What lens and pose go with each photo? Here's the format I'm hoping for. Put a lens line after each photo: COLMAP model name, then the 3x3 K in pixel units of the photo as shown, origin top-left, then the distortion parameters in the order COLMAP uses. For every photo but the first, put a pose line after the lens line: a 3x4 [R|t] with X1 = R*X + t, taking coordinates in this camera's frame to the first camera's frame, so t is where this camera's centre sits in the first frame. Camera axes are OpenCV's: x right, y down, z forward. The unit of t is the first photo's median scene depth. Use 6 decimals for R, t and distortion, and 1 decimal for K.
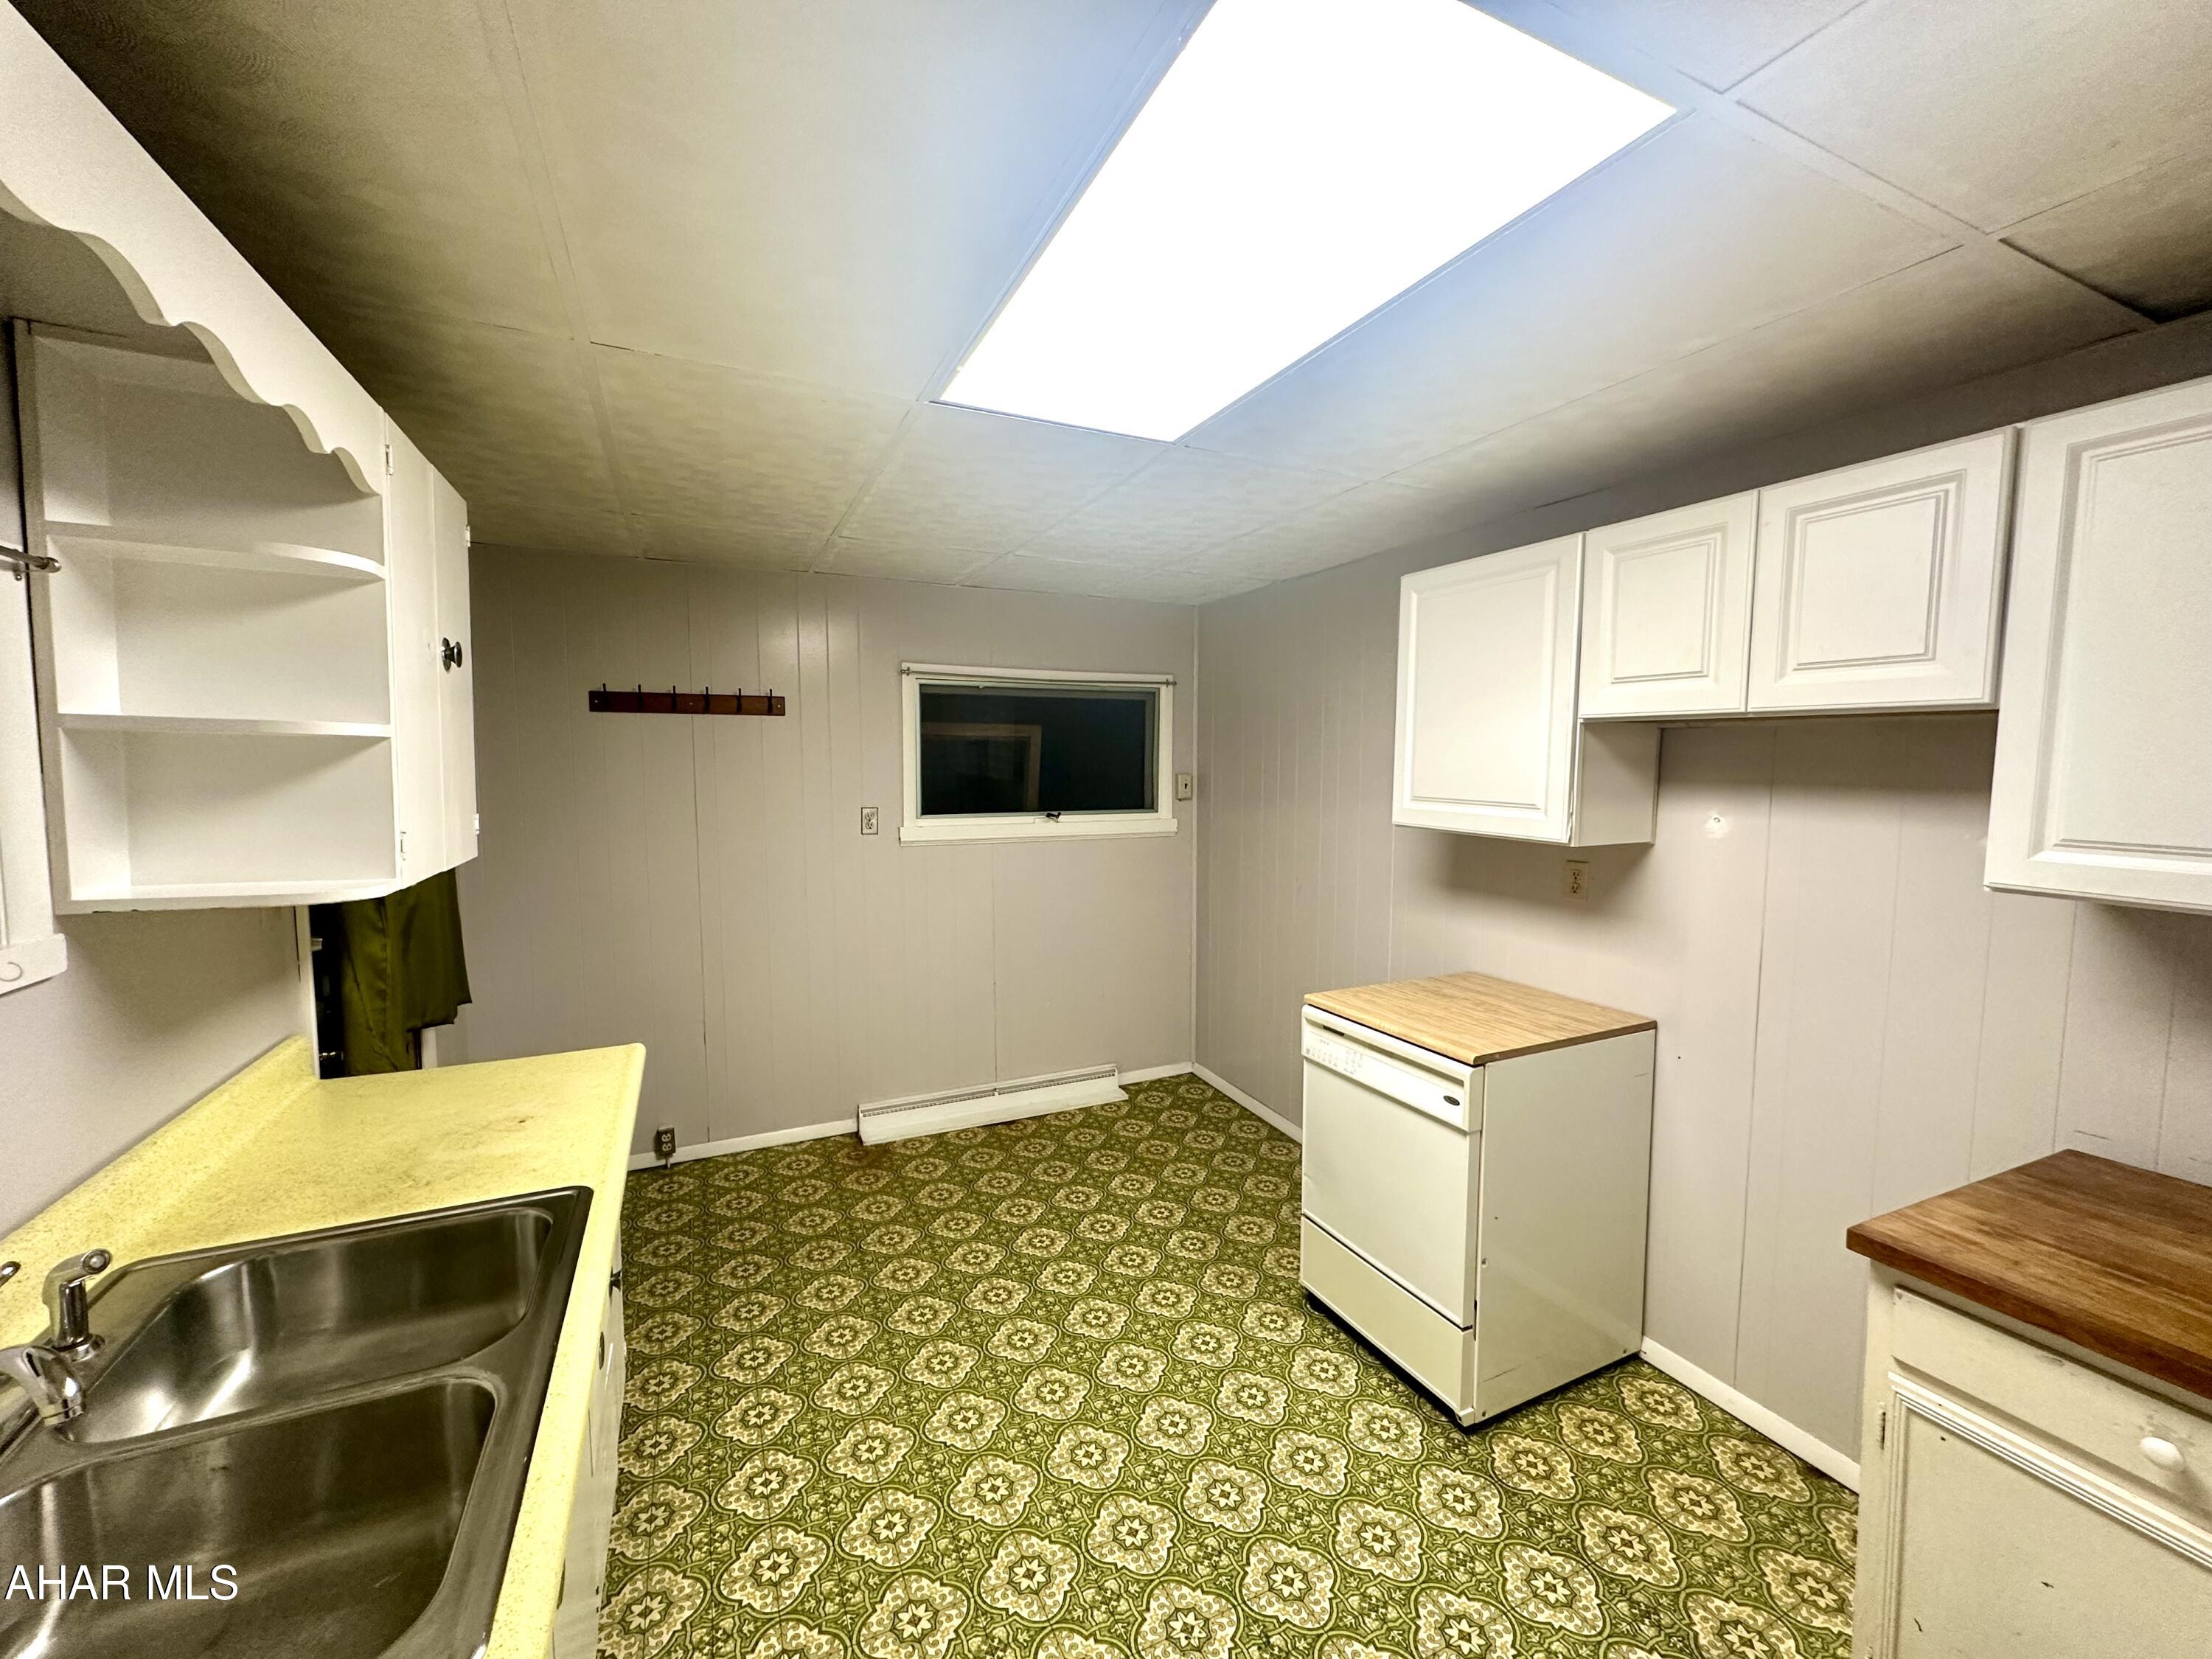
lens RADIAL K [[875.3, 0, 1099.4], [0, 875.3, 826.5], [0, 0, 1]] dist [0.001387, 0.000591]
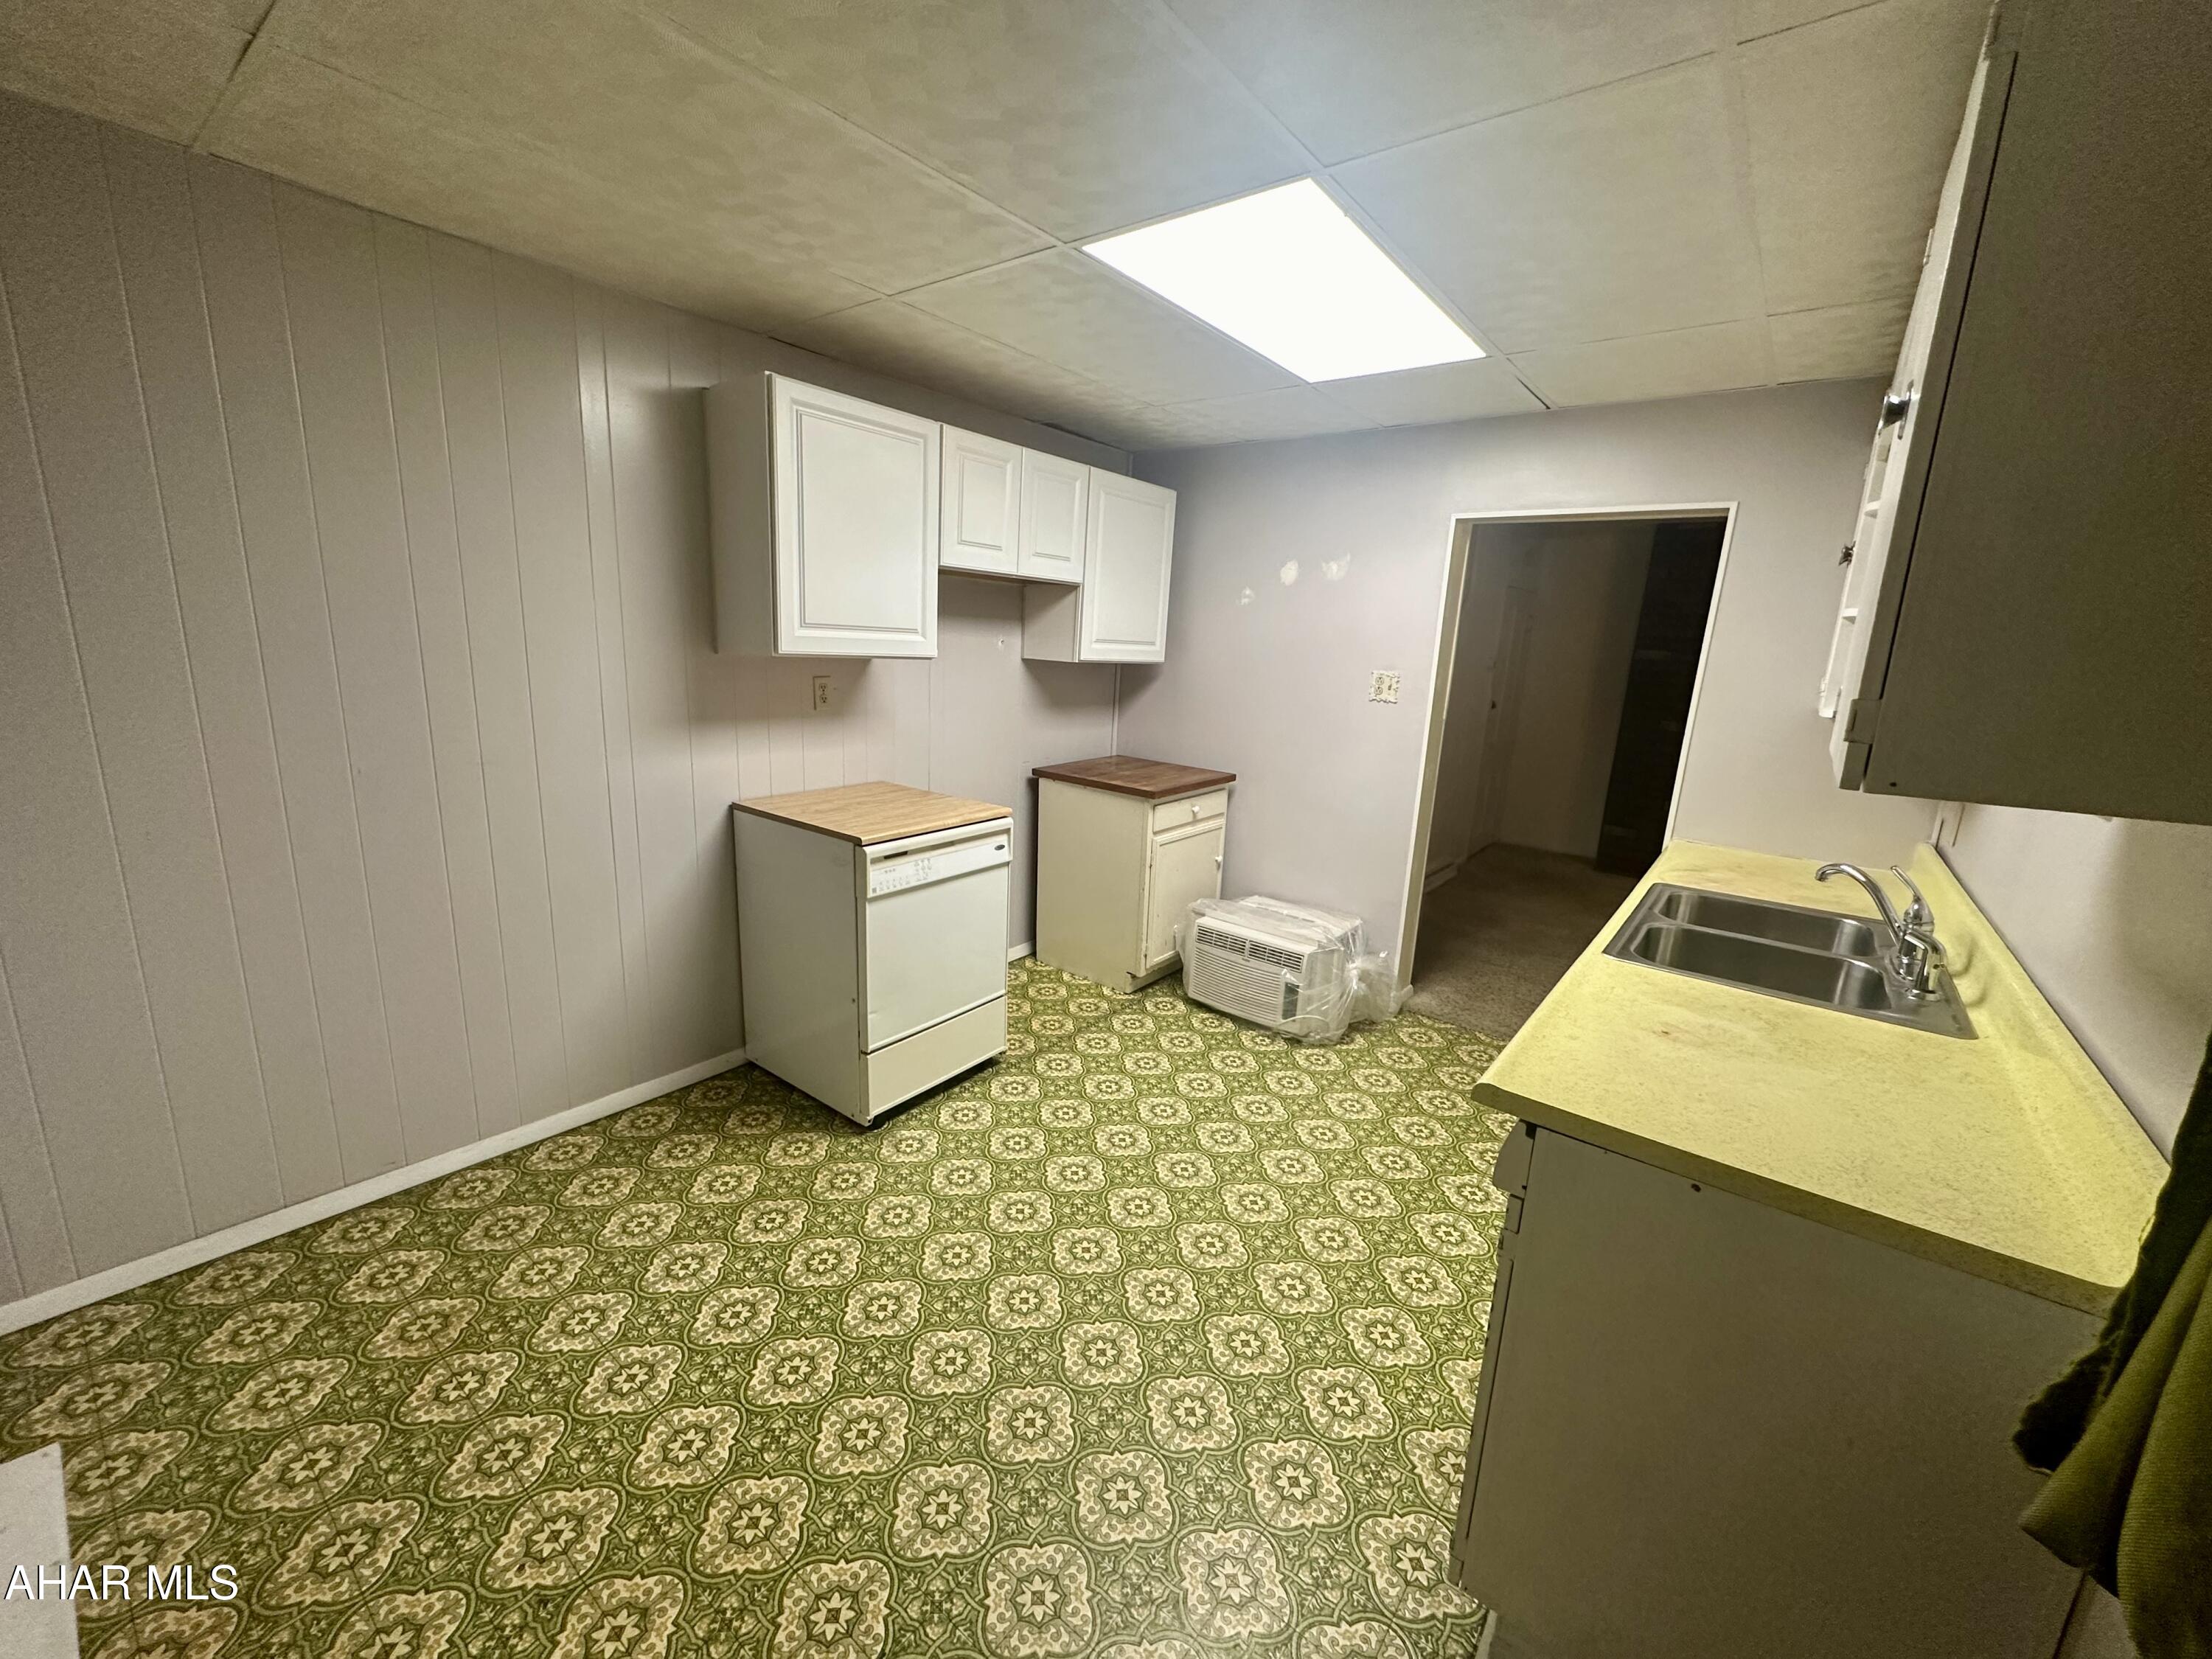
lens RADIAL K [[875.3, 0, 1107.7], [0, 875.3, 826.1], [0, 0, 1]] dist [0.001387, 0.000591]
pose [[-0.457207, -0.213214, 0.863425, -0.592865], [0.019889, 0.968144, 0.249605, -0.044790], [-0.889138, 0.131294, -0.438401, 0.982577]]
